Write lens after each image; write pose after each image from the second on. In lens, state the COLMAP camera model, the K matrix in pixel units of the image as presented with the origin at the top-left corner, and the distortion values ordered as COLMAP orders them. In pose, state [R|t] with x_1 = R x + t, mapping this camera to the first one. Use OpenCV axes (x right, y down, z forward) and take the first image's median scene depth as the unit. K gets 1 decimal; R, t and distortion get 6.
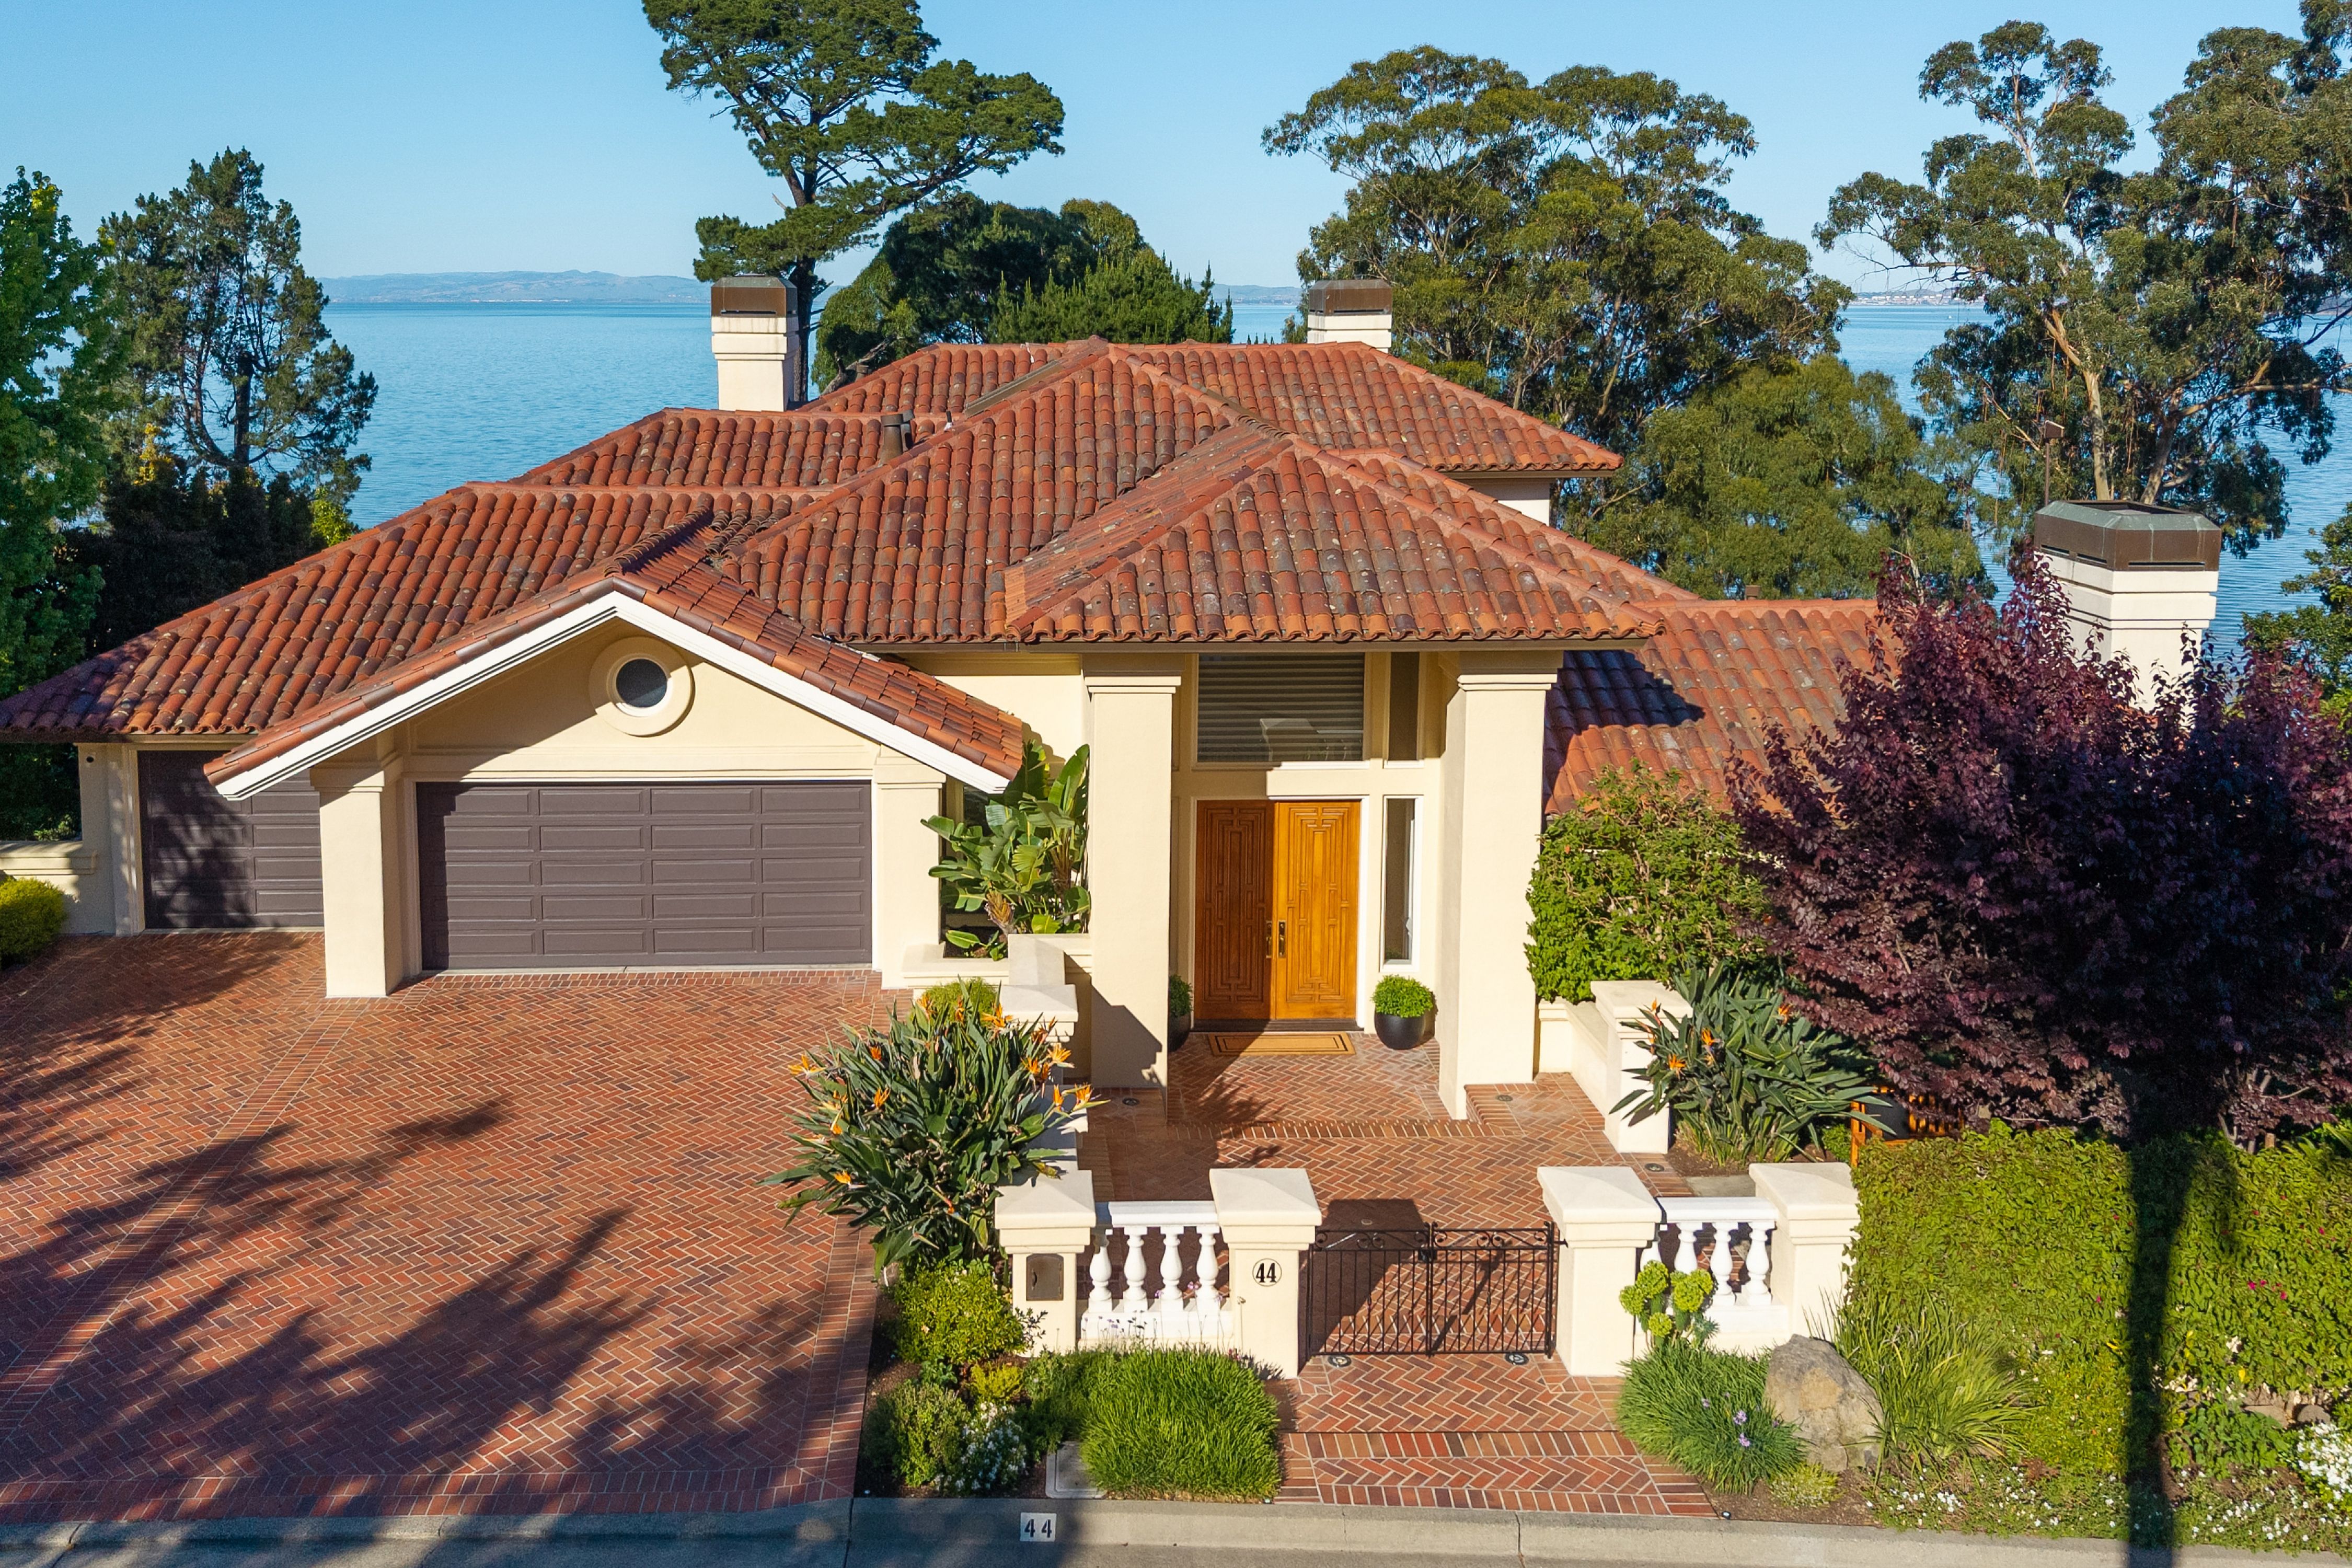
lens RADIAL K [[1921.1, 0, 1173.6], [0, 1921.1, 565.6], [0, 0, 1]] dist [0.007838, -0.000946]
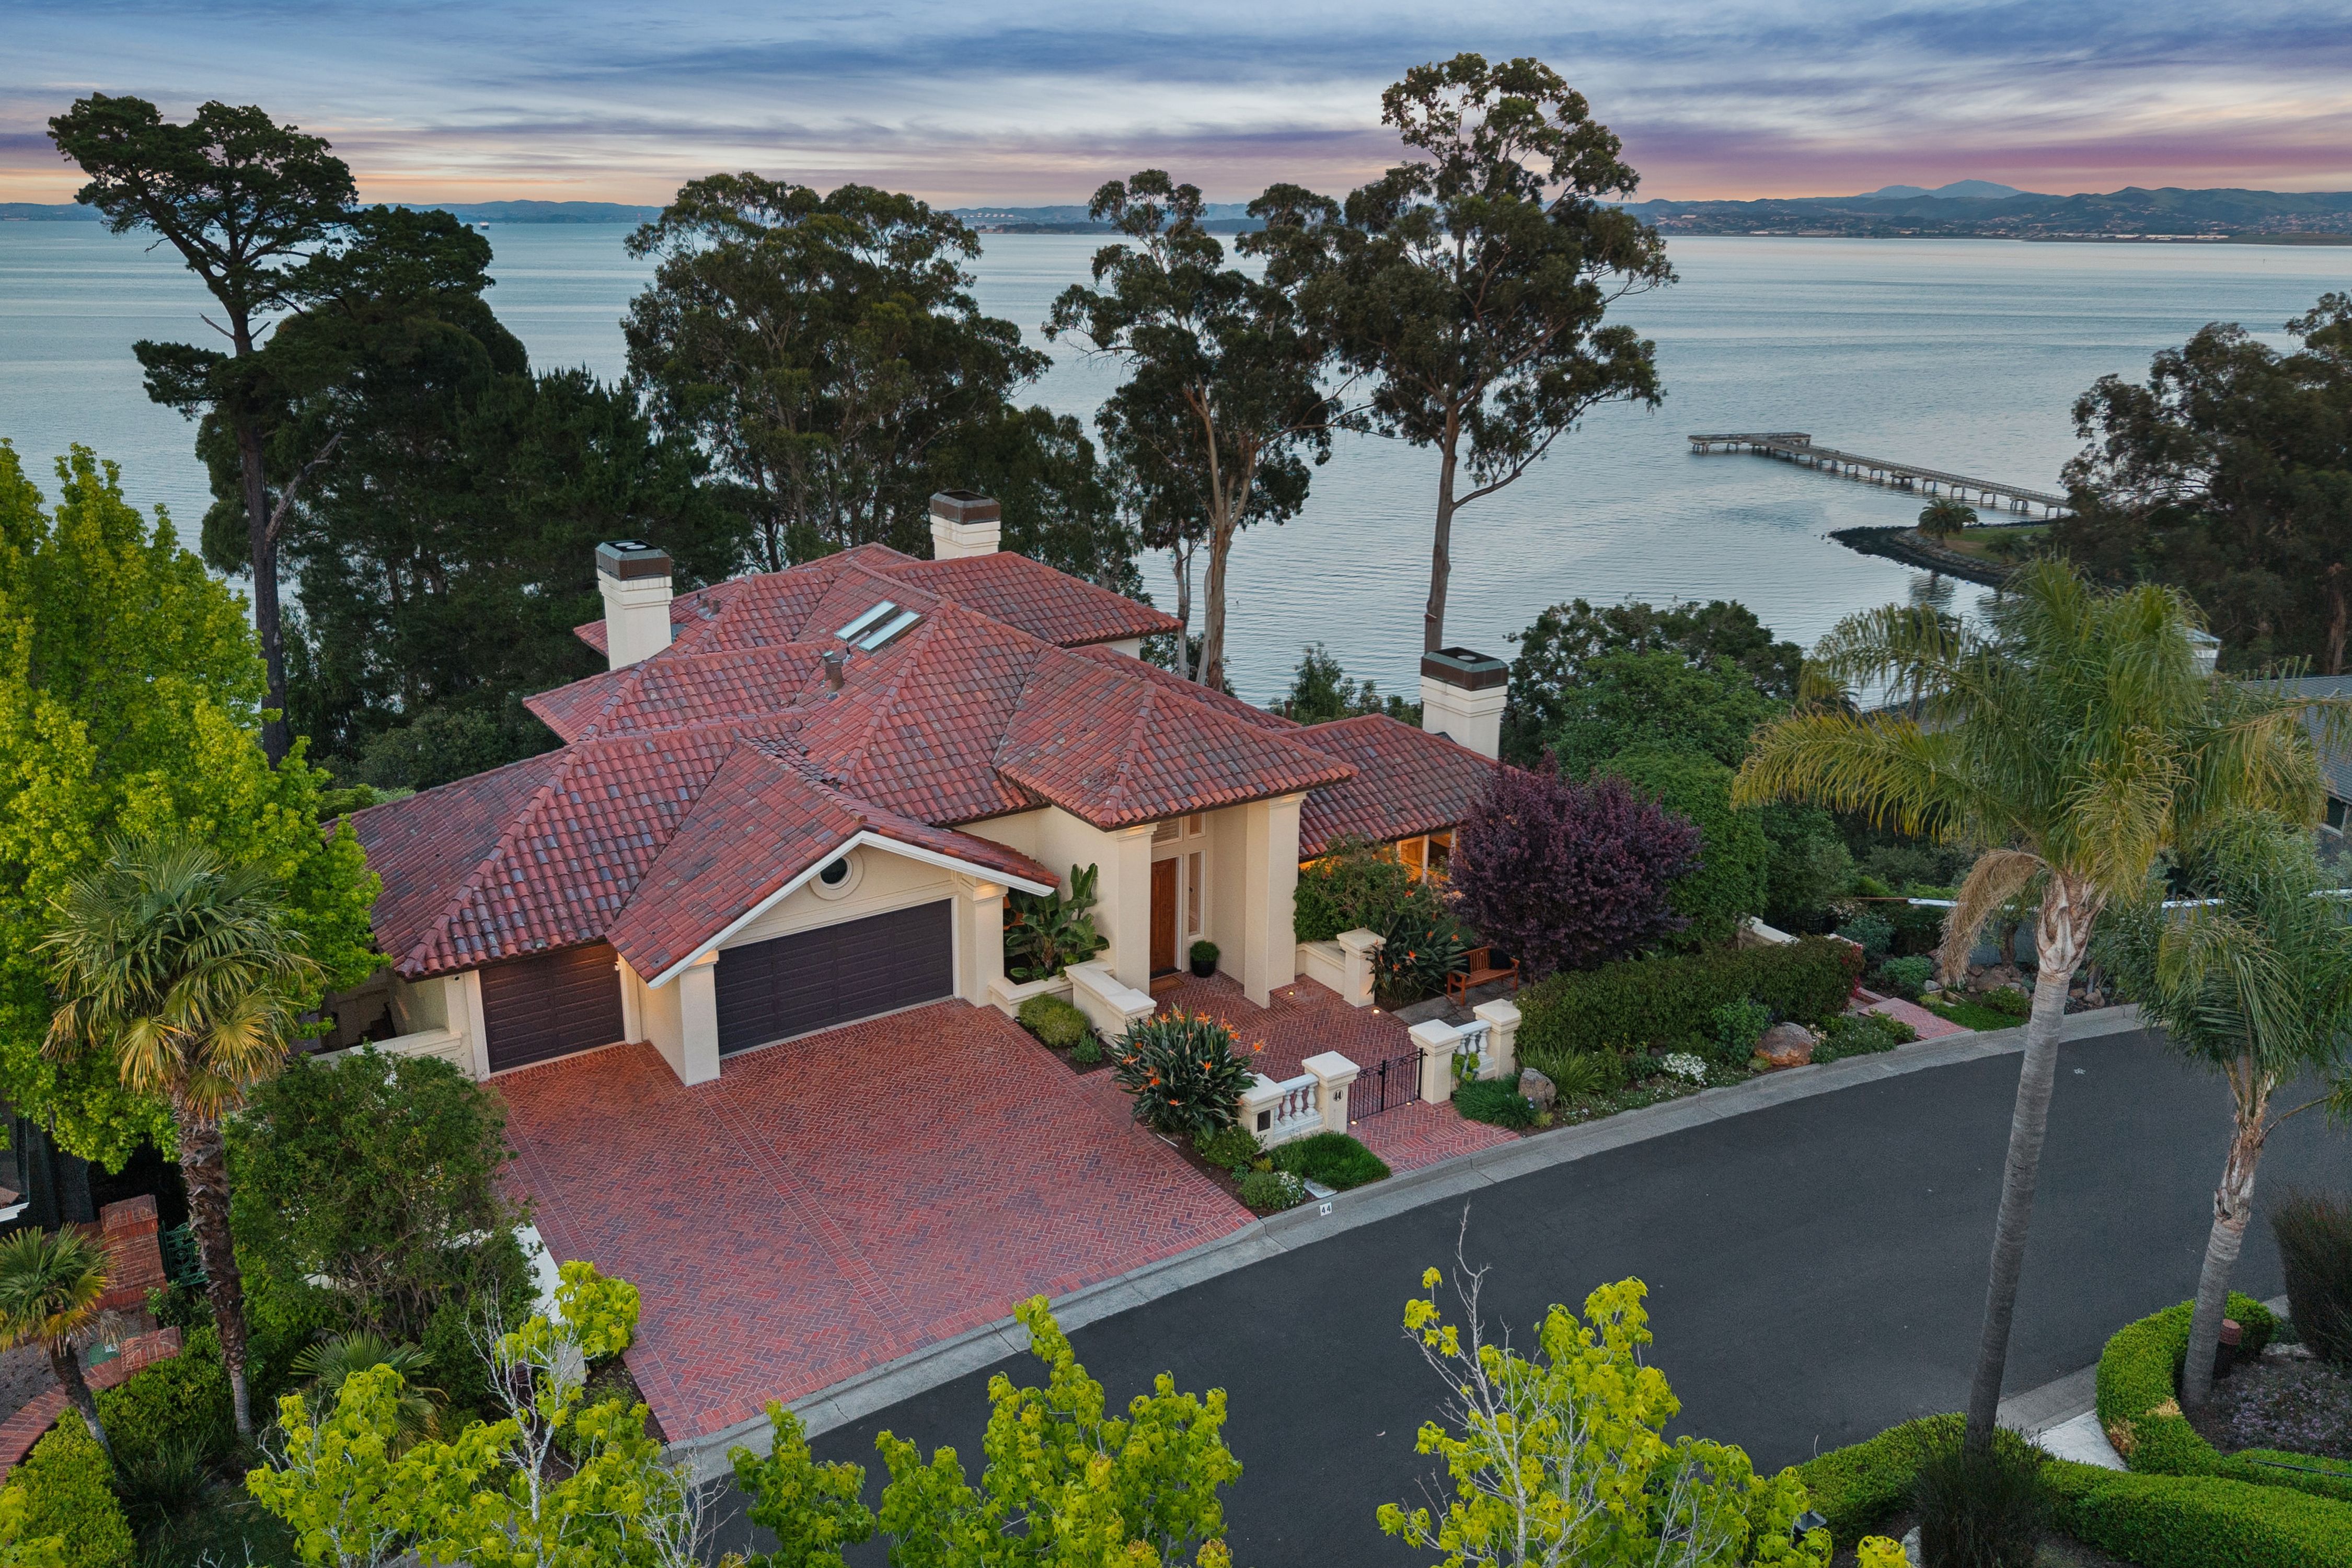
lens RADIAL K [[1605.0, 0, 1176.0], [0, 1605.0, 784.0], [0, 0, 1]] dist [0.072090, -0.109701]
pose [[0.858616, -0.153815, 0.488999, -0.221002], [0.052401, 0.975260, 0.214758, -0.096414], [-0.509935, -0.158771, 0.845434, -0.115182]]
